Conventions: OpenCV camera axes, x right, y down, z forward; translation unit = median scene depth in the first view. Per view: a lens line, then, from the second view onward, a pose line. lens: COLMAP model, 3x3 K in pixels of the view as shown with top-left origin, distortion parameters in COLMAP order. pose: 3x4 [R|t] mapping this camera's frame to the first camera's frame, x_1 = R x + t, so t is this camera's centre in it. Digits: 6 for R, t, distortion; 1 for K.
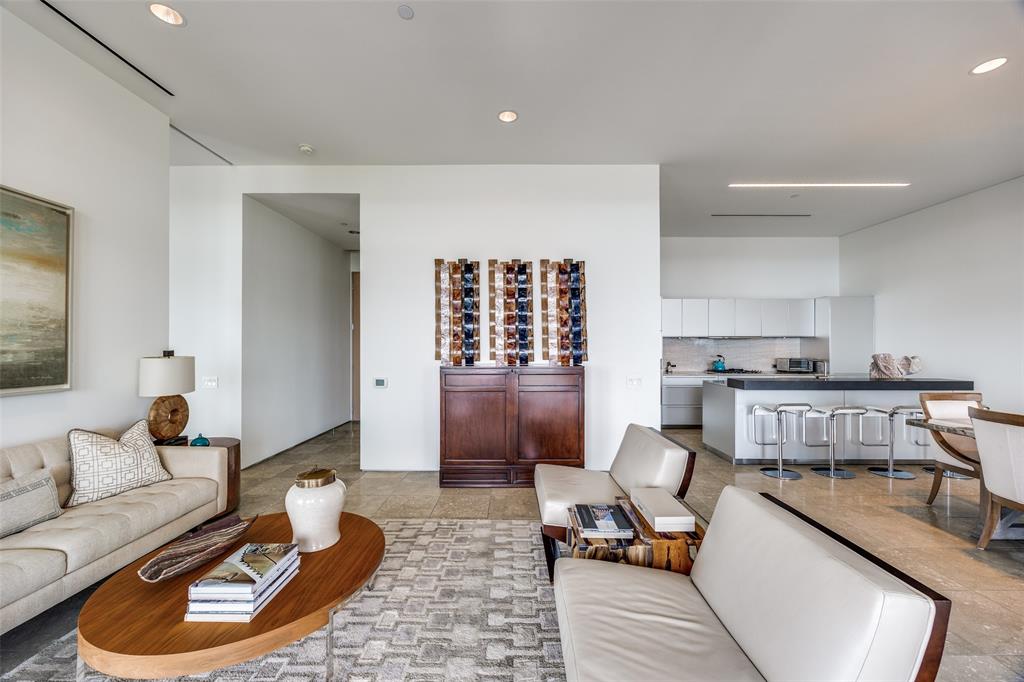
lens RADIAL K [[396.2, 0, 520.6], [0, 396.2, 342.2], [0, 0, 1]] dist [-0.003552, -0.000075]
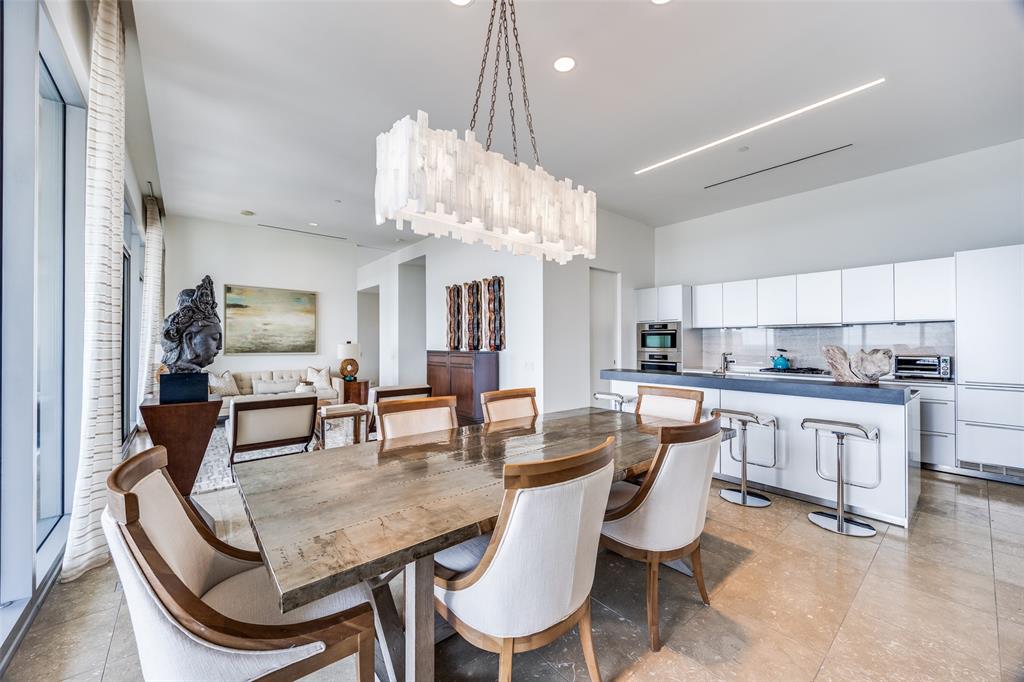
lens RADIAL K [[396.2, 0, 510.5], [0, 396.2, 339.0], [0, 0, 1]] dist [-0.003552, -0.000075]
pose [[0.636543, -0.011495, -0.771156, 0.785653], [0.006717, 0.999934, -0.009360, 0.016785], [0.771212, 0.000778, 0.636578, 0.092261]]
